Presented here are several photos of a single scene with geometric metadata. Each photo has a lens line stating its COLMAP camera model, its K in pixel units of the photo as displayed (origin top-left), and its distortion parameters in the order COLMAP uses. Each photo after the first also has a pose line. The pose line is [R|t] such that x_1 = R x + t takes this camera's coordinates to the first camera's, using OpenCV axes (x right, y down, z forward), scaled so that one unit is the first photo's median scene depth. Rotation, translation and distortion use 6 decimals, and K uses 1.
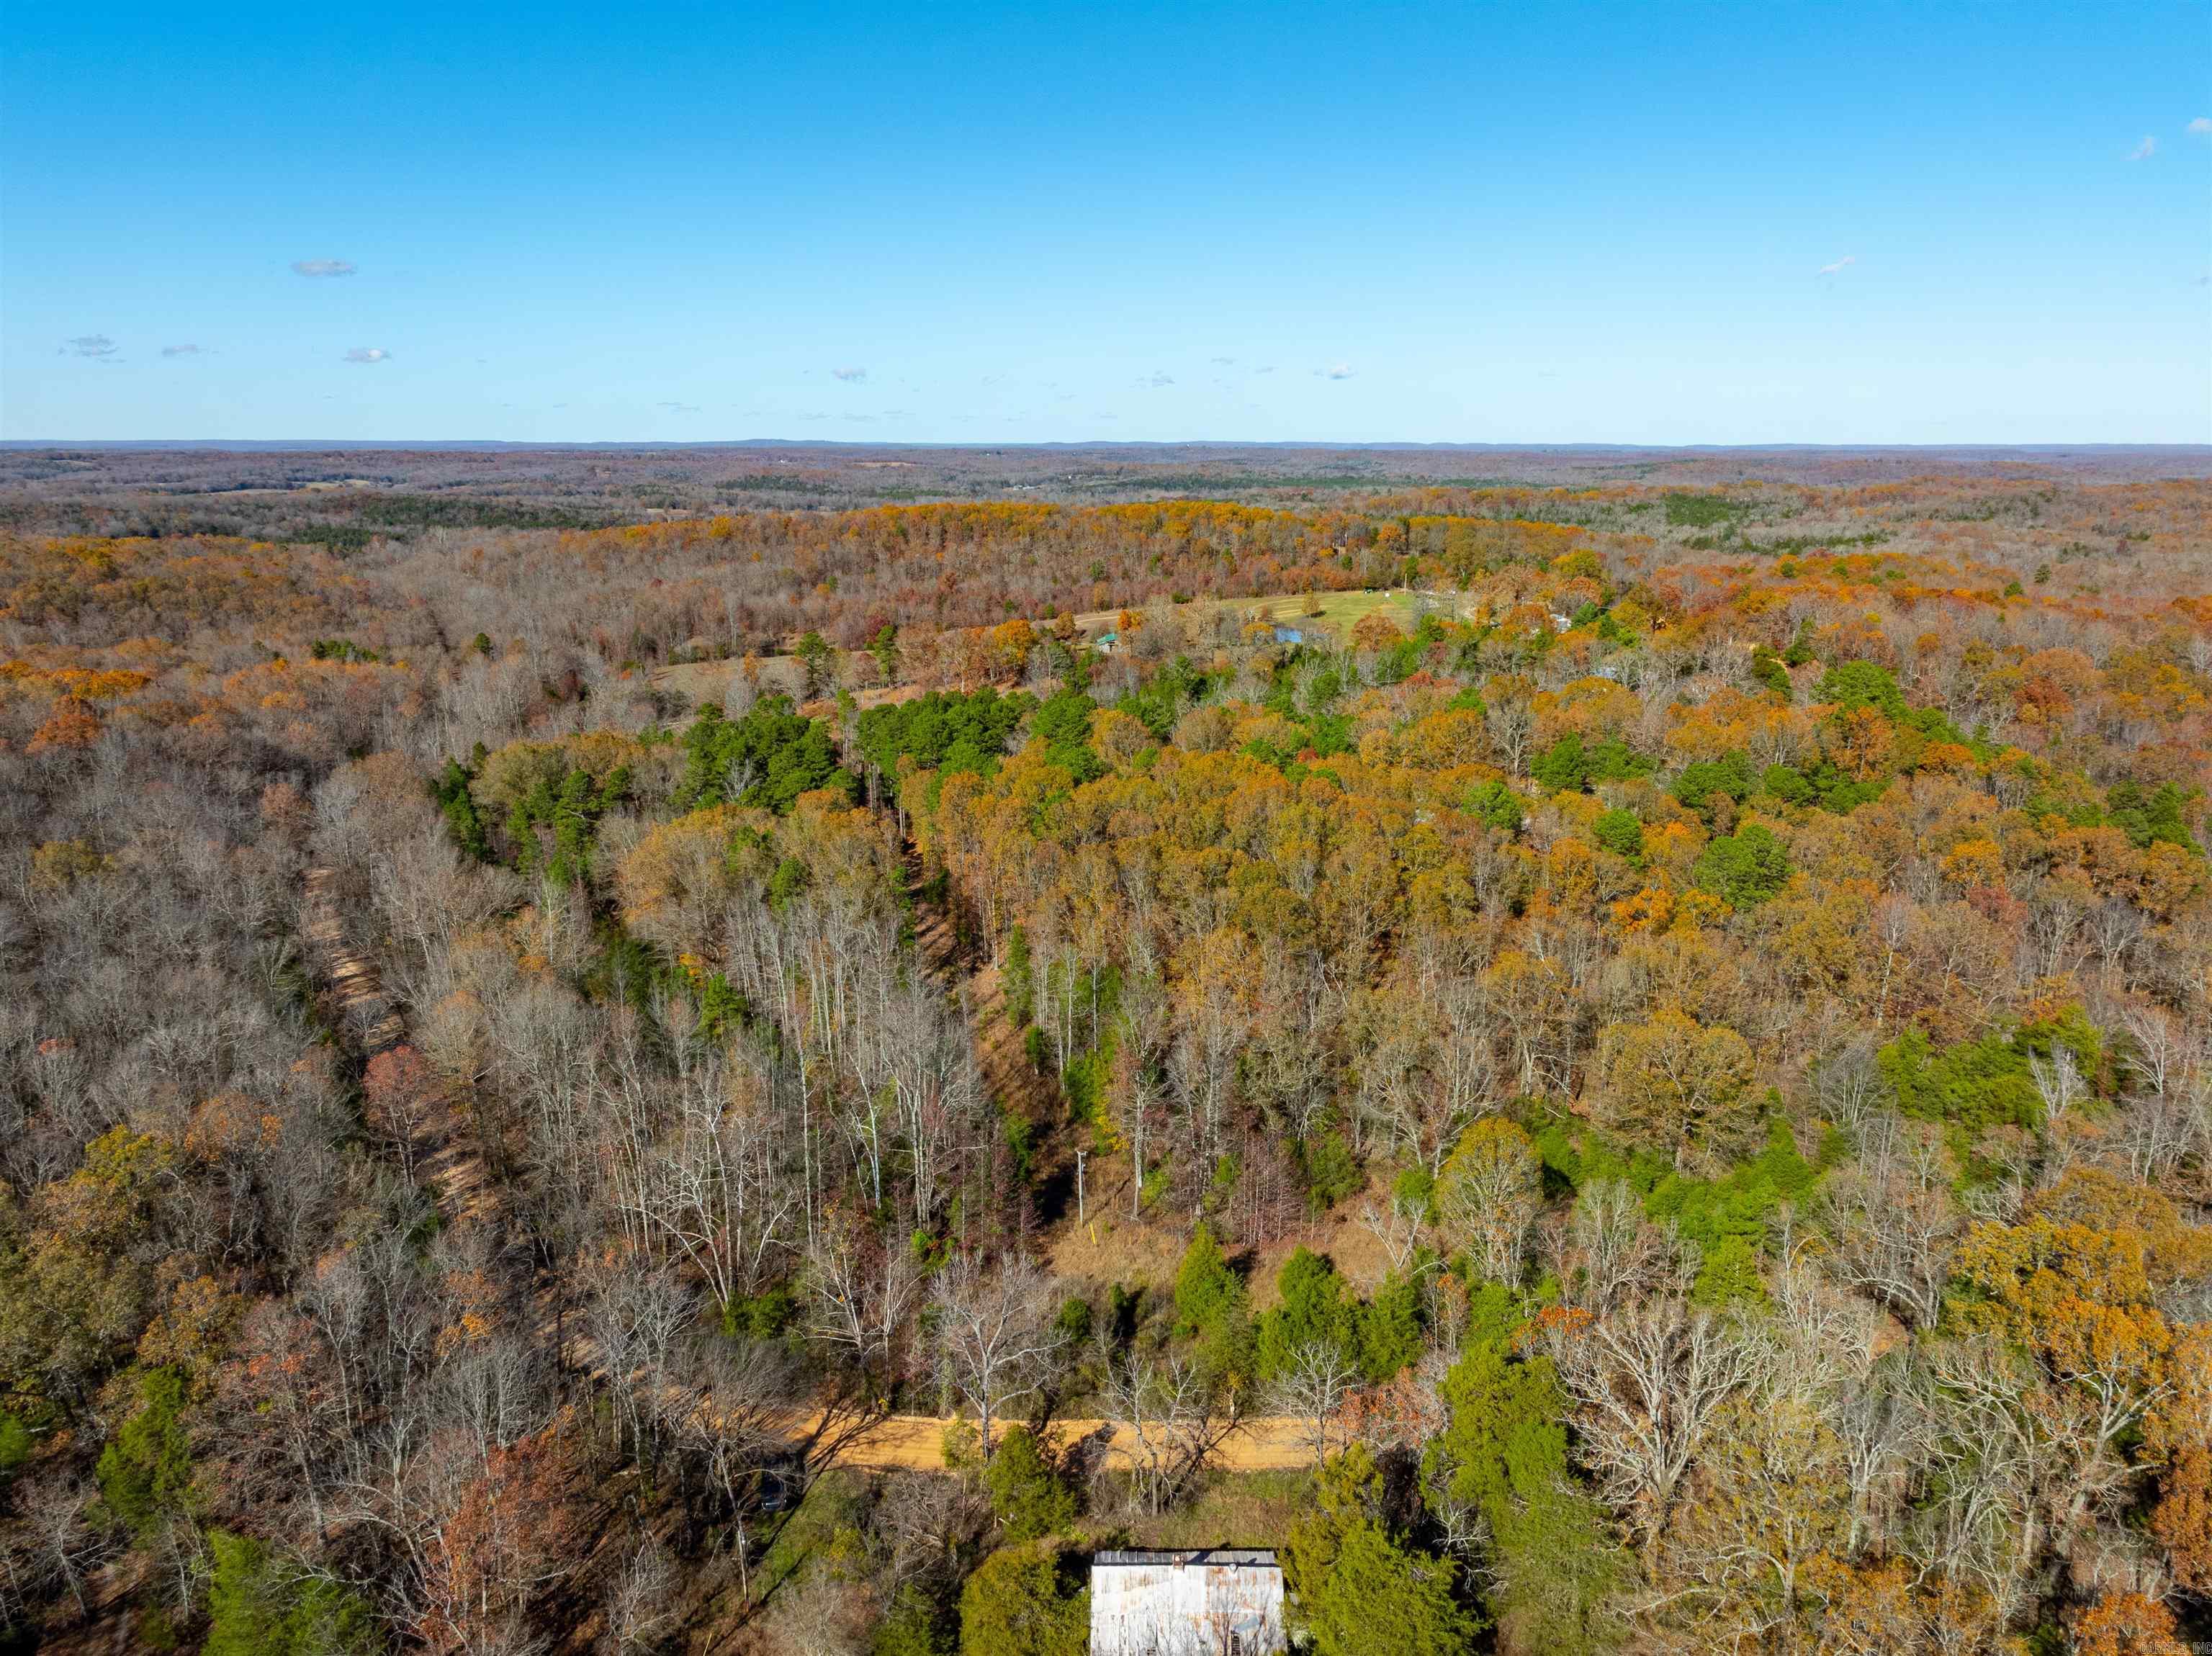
lens RADIAL K [[1544.6, 0, 1105.9], [0, 1544.6, 830.0], [0, 0, 1]] dist [-0.011983, 0.005882]
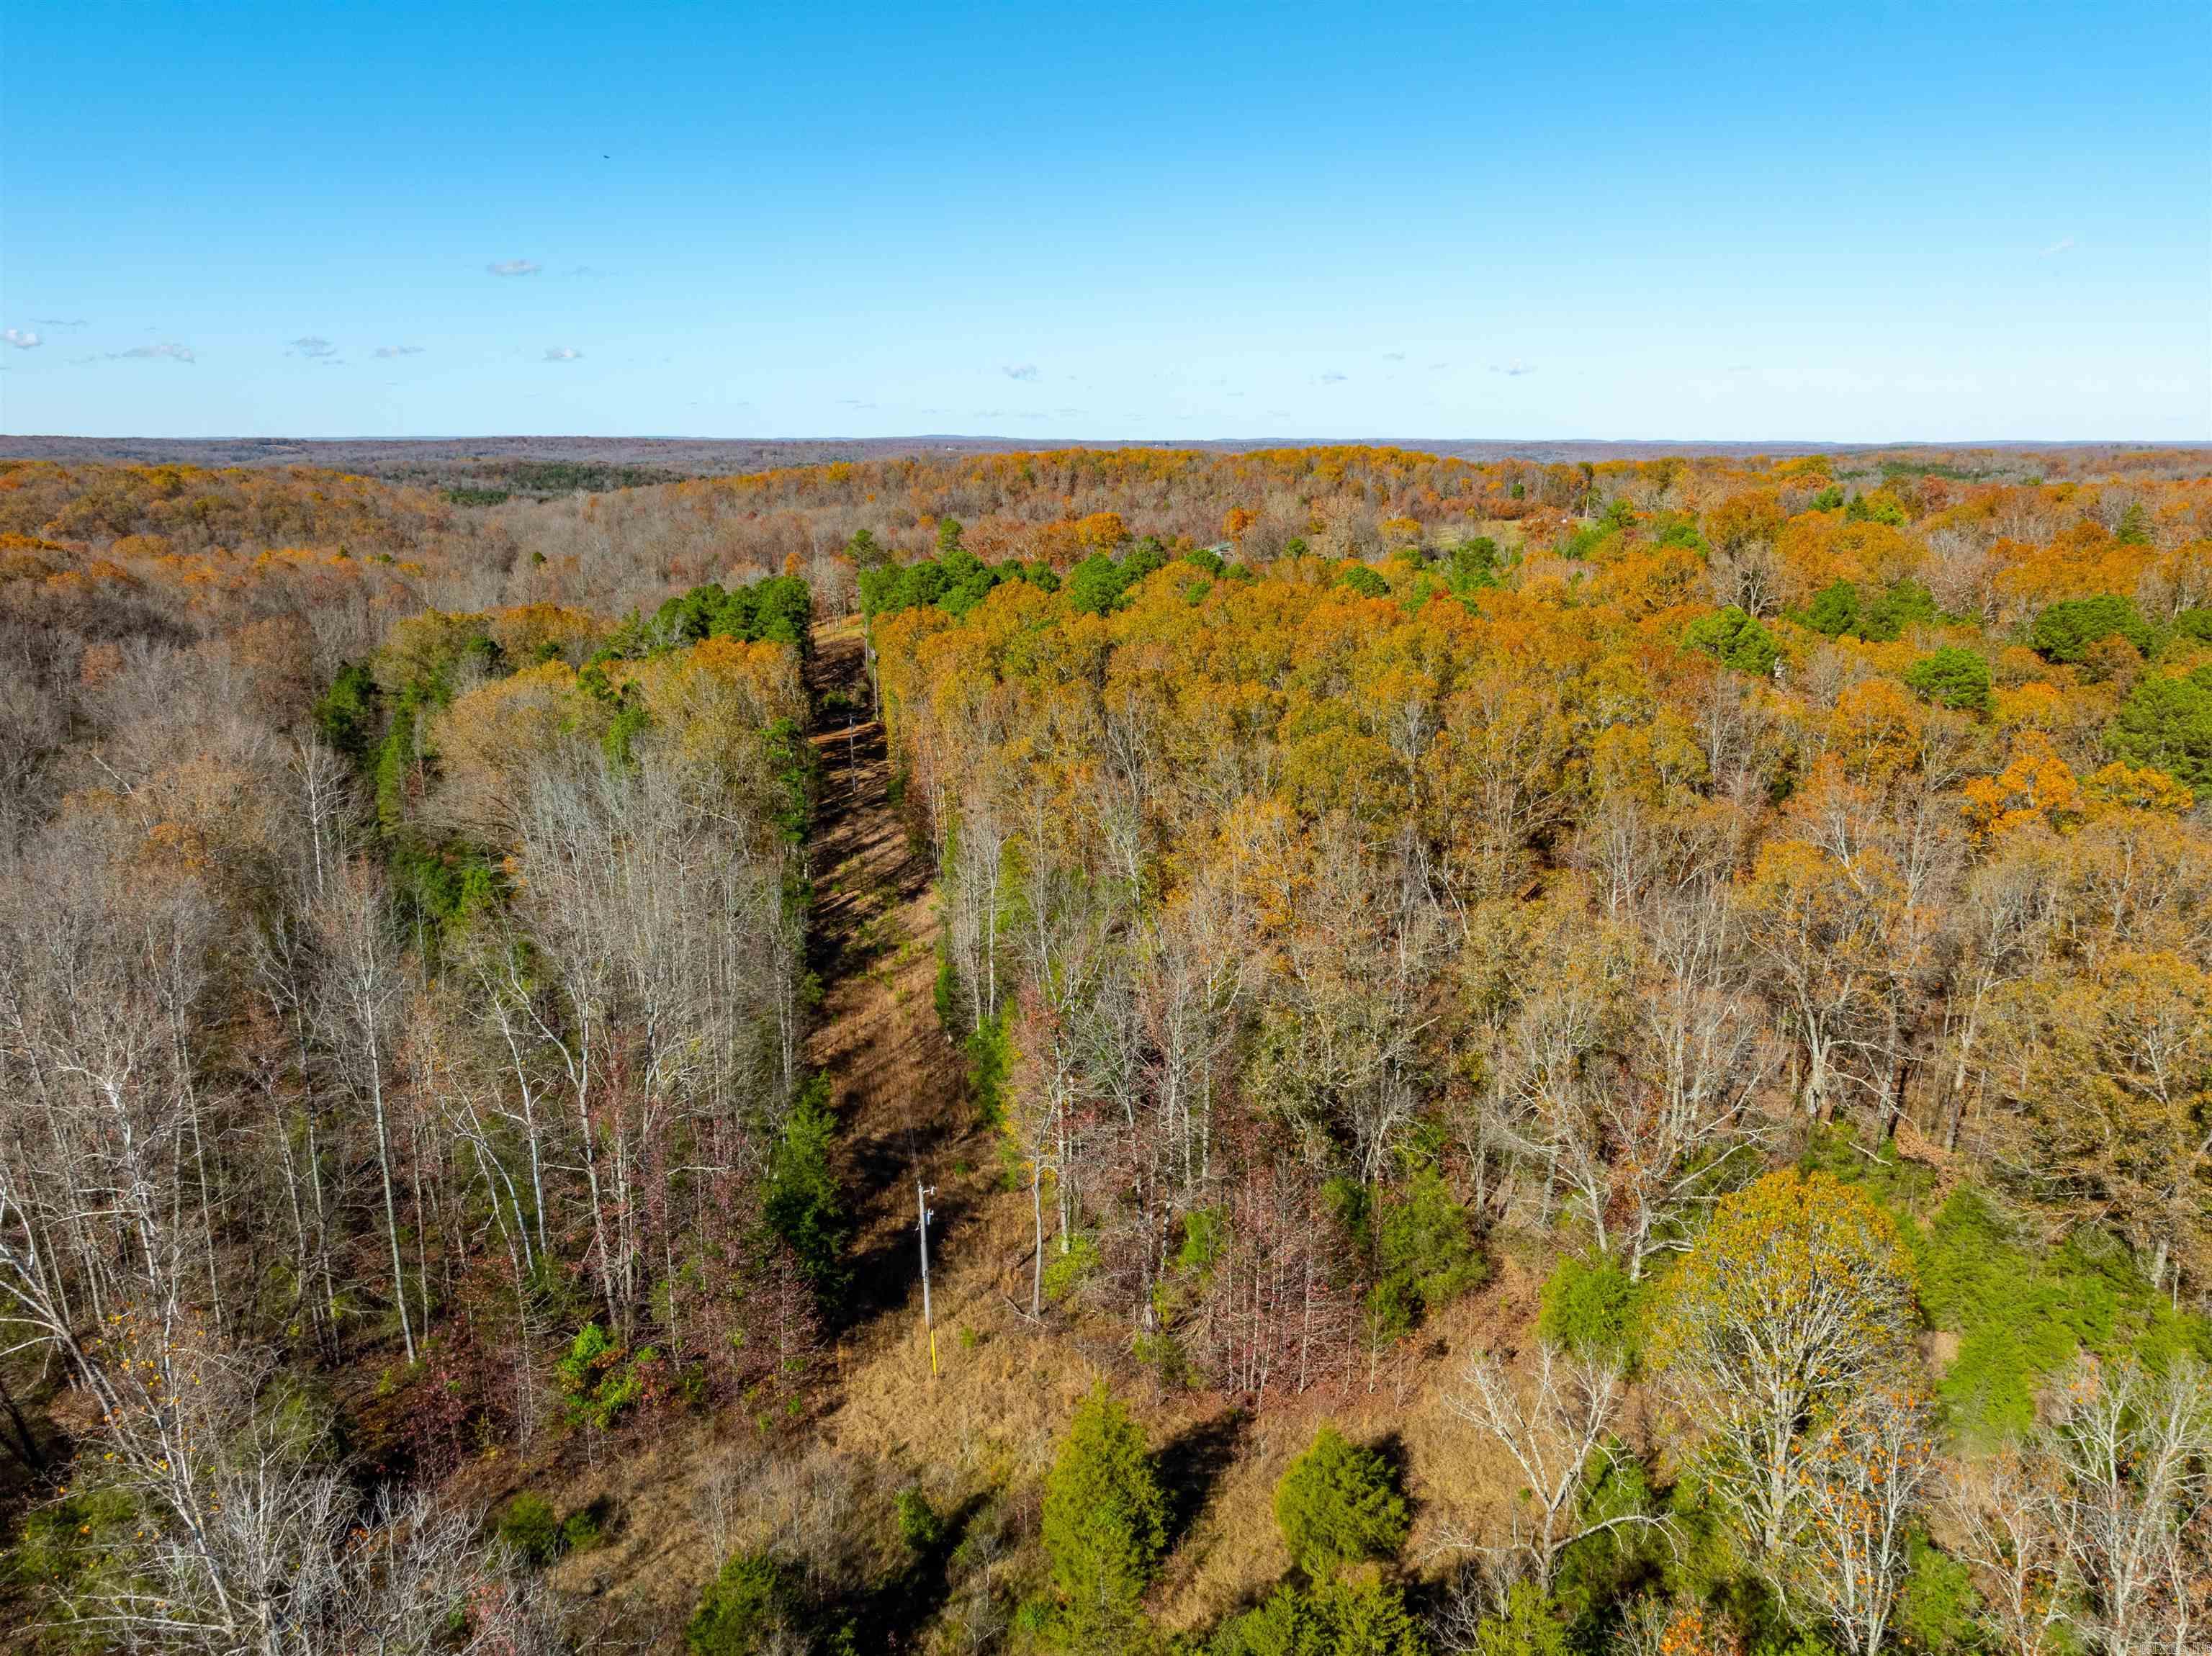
lens RADIAL K [[1544.6, 0, 1107.4], [0, 1544.6, 825.9], [0, 0, 1]] dist [-0.011983, 0.005882]
pose [[0.994174, 0.027113, -0.104320, 0.086209], [-0.027300, 0.999627, -0.000363, 0.079203], [0.104271, 0.003209, 0.994544, 0.451461]]
